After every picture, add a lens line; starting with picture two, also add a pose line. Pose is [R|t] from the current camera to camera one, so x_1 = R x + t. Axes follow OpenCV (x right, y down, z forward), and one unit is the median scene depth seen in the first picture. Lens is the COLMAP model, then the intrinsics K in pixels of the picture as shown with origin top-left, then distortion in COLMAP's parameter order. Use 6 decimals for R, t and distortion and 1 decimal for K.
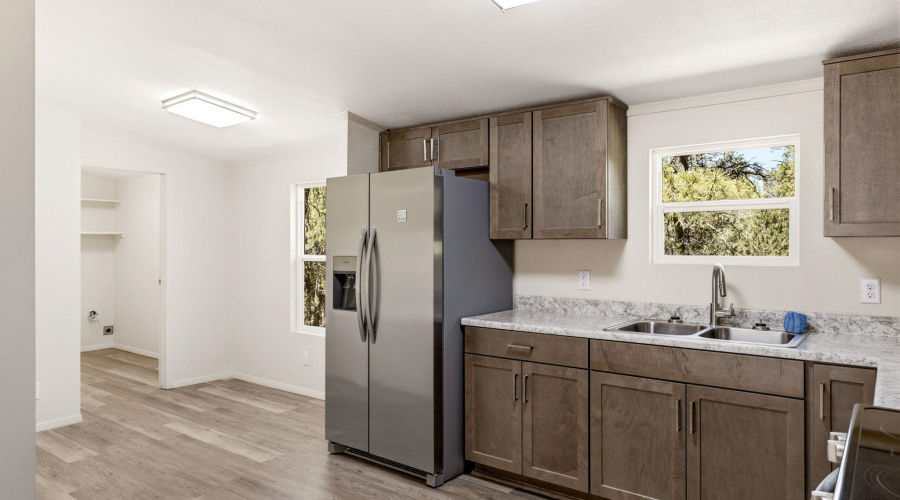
lens RADIAL K [[567.0, 0, 450.0], [0, 567.0, 250.0], [0, 0, 1]] dist [0.005173, 0.000895]
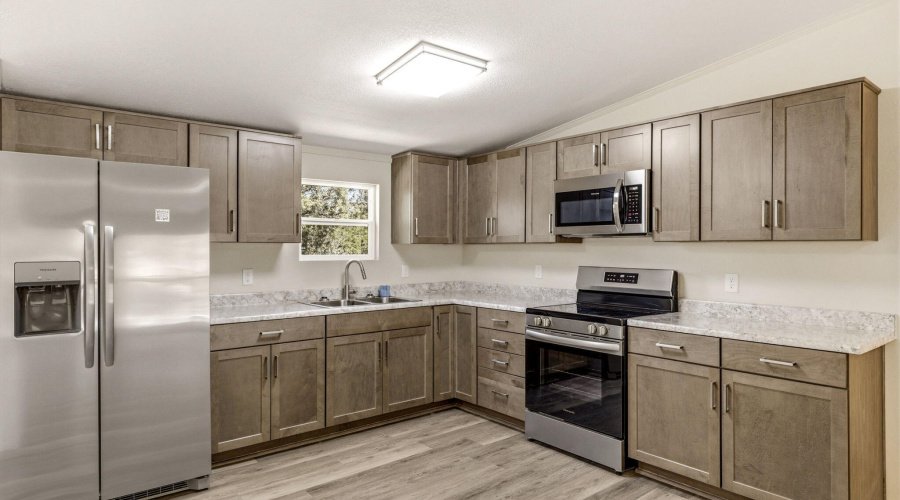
lens RADIAL K [[532.8, 0, 450.0], [0, 532.8, 250.0], [0, 0, 1]] dist [-0.001261, -0.000092]
pose [[0.228914, -0.001411, 0.973446, -0.882322], [0.007259, 0.999974, -0.000258, -0.000442], [-0.973420, 0.007125, 0.228918, 0.378429]]
